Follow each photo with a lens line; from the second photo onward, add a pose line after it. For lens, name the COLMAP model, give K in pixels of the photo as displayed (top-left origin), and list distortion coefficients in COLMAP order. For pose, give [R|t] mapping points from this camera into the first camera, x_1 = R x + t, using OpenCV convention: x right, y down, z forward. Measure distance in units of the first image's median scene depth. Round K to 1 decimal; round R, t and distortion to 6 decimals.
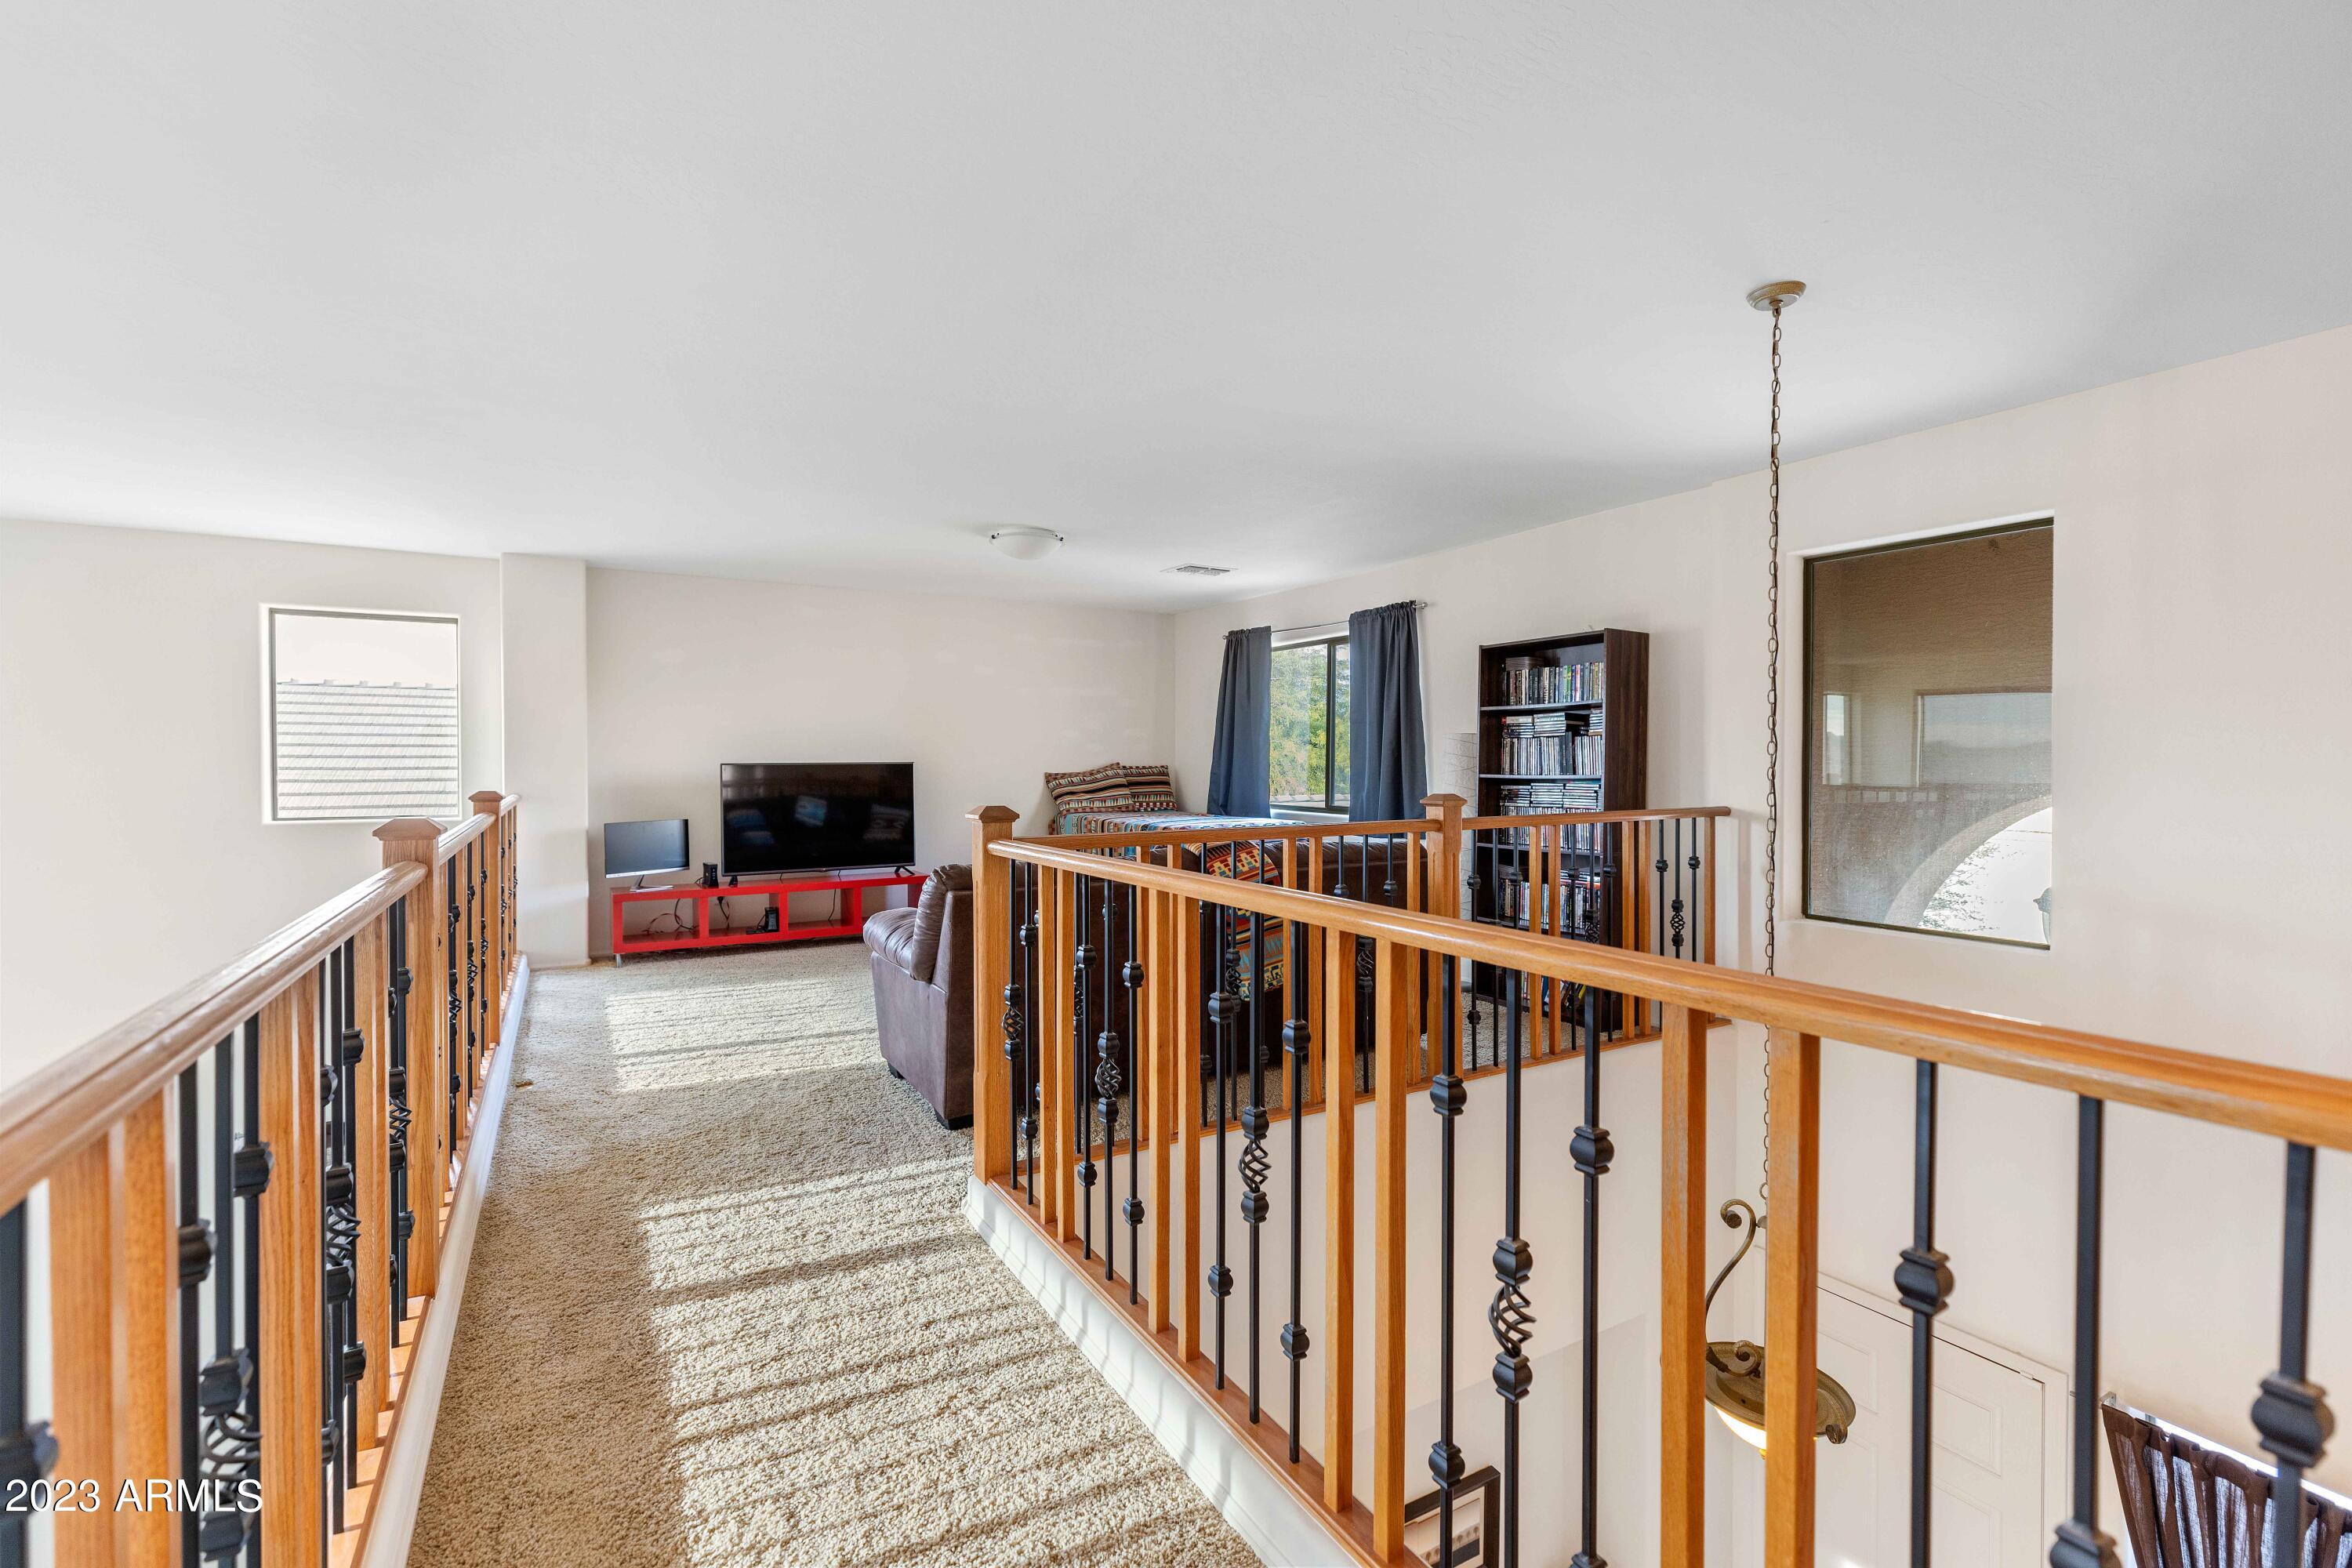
lens RADIAL K [[1049.6, 0, 1169.3], [0, 1049.6, 761.1], [0, 0, 1]] dist [0.004409, 0.000661]
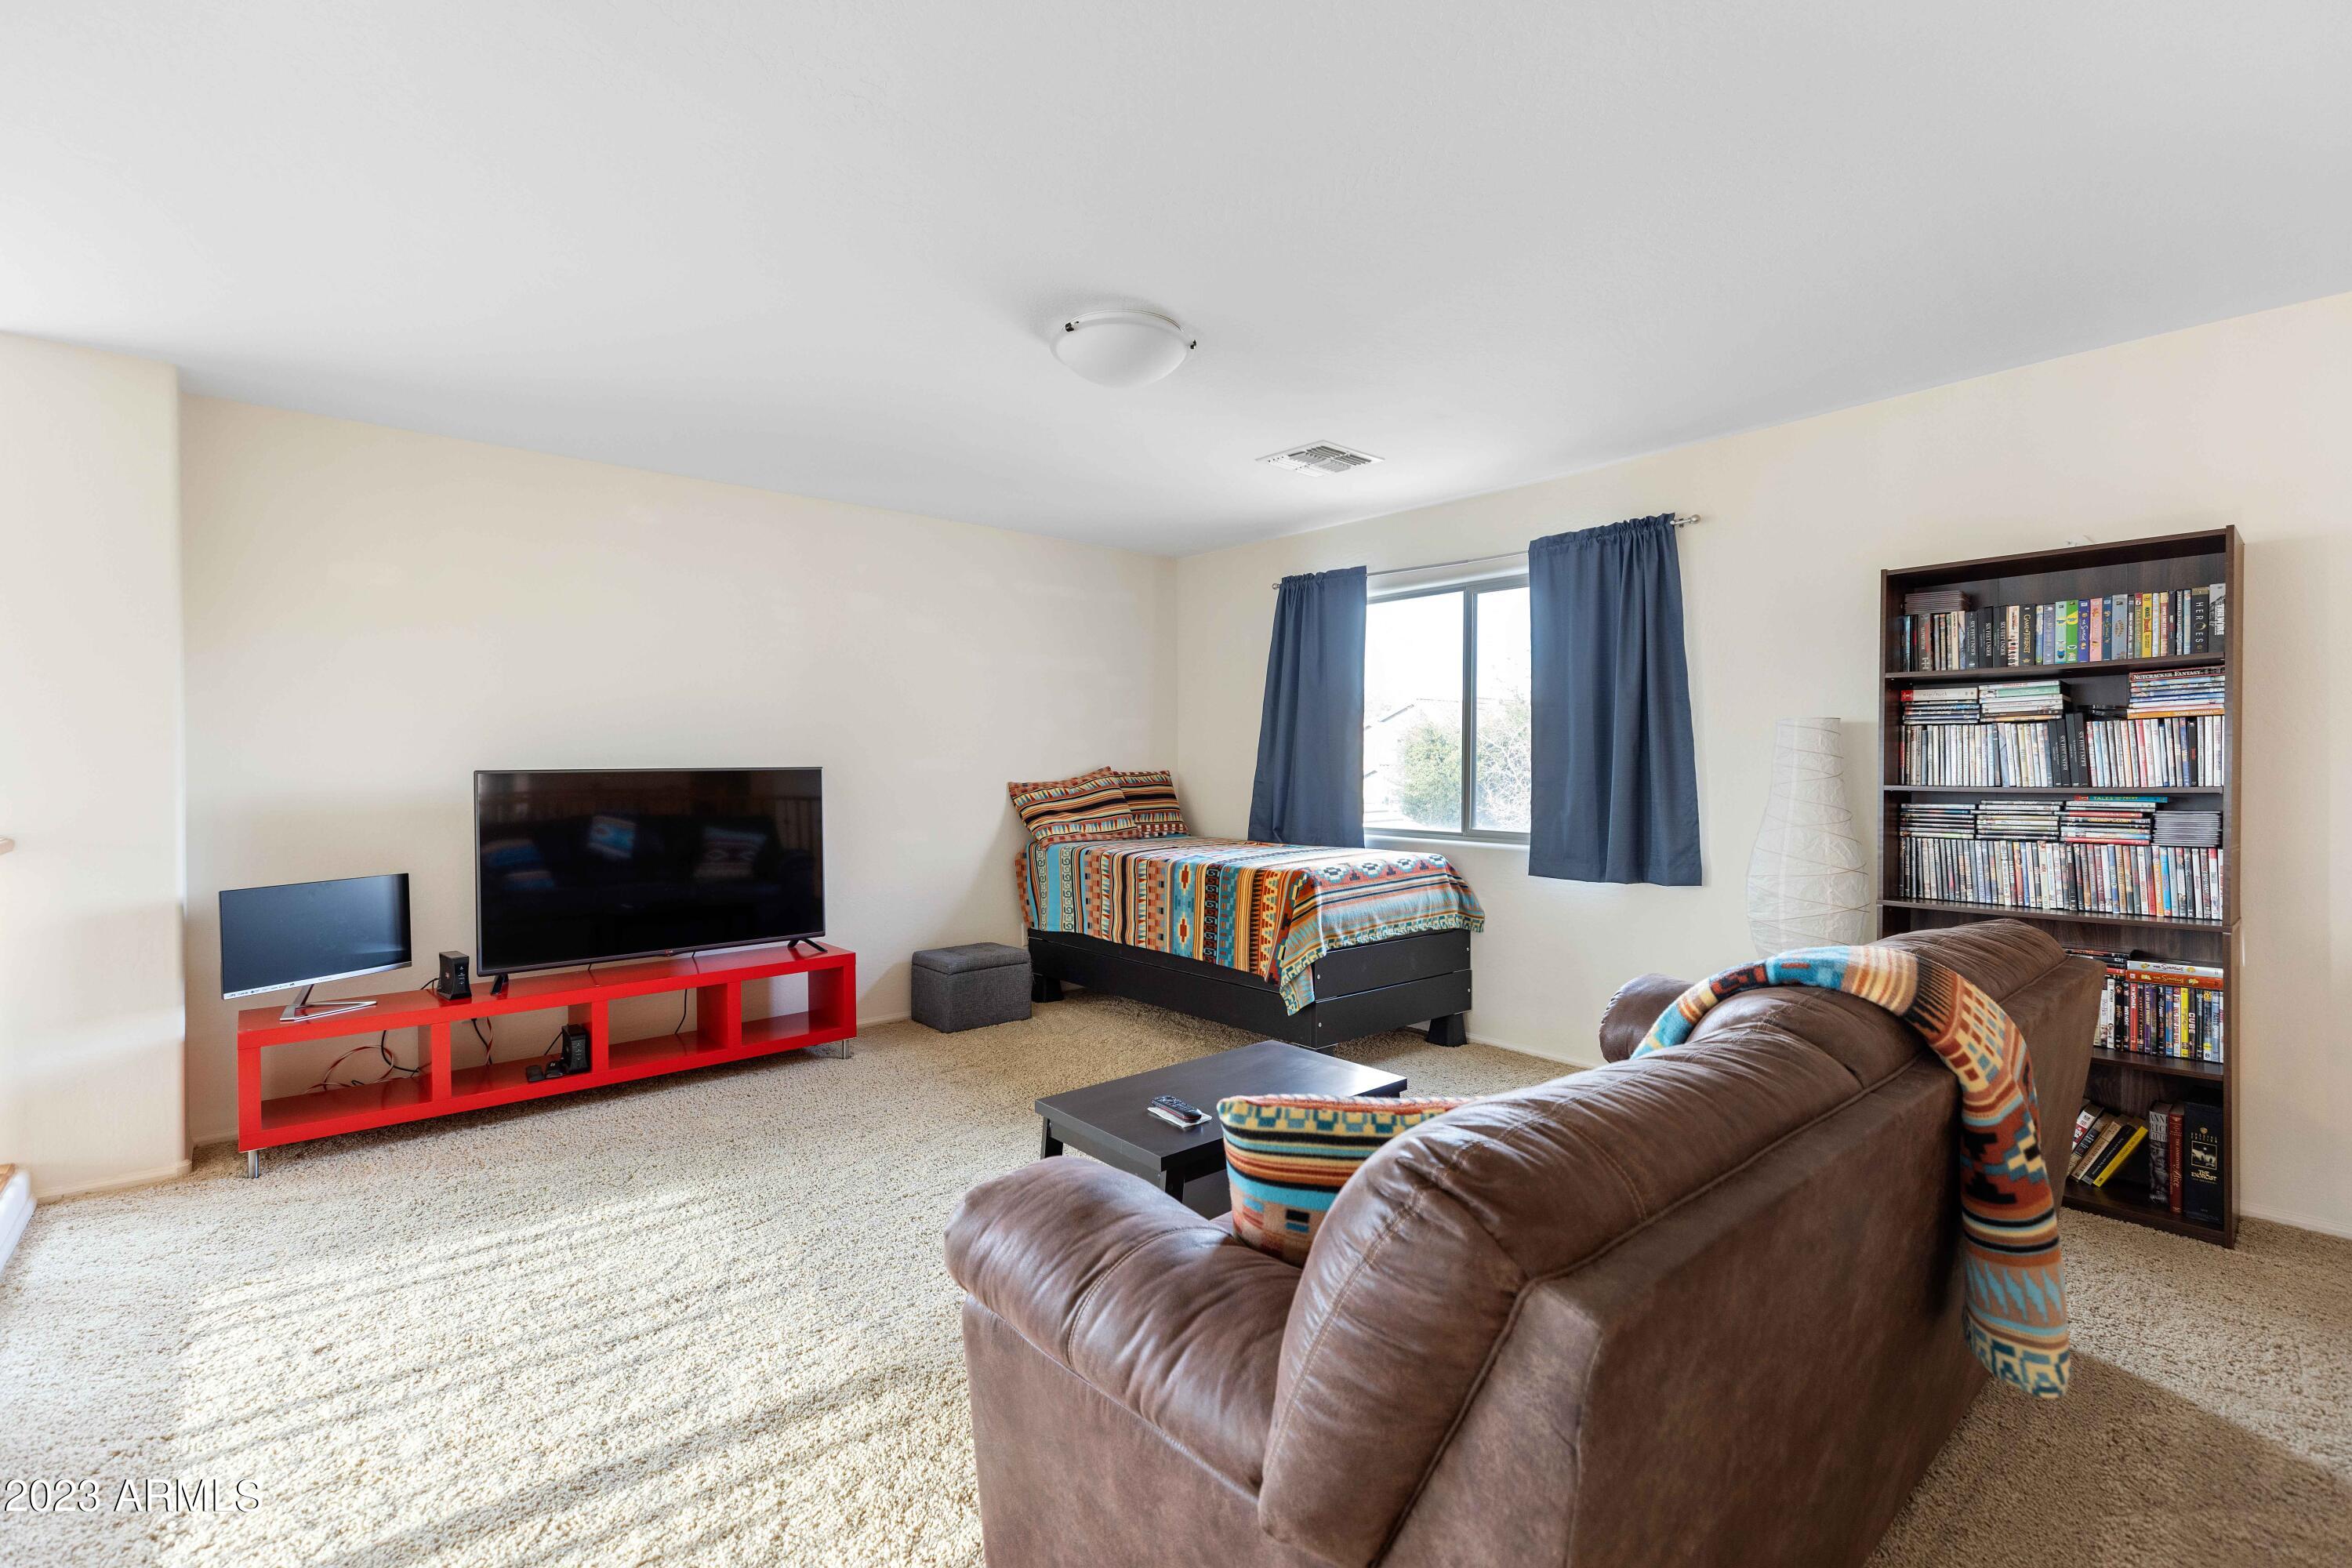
lens RADIAL K [[1049.6, 0, 1169.3], [0, 1049.6, 761.1], [0, 0, 1]] dist [0.004409, 0.000661]
pose [[0.981981, -0.002025, 0.188967, -0.165241], [0.002753, 0.999990, -0.003589, 0.000082], [-0.188957, 0.004045, 0.981977, 0.370739]]
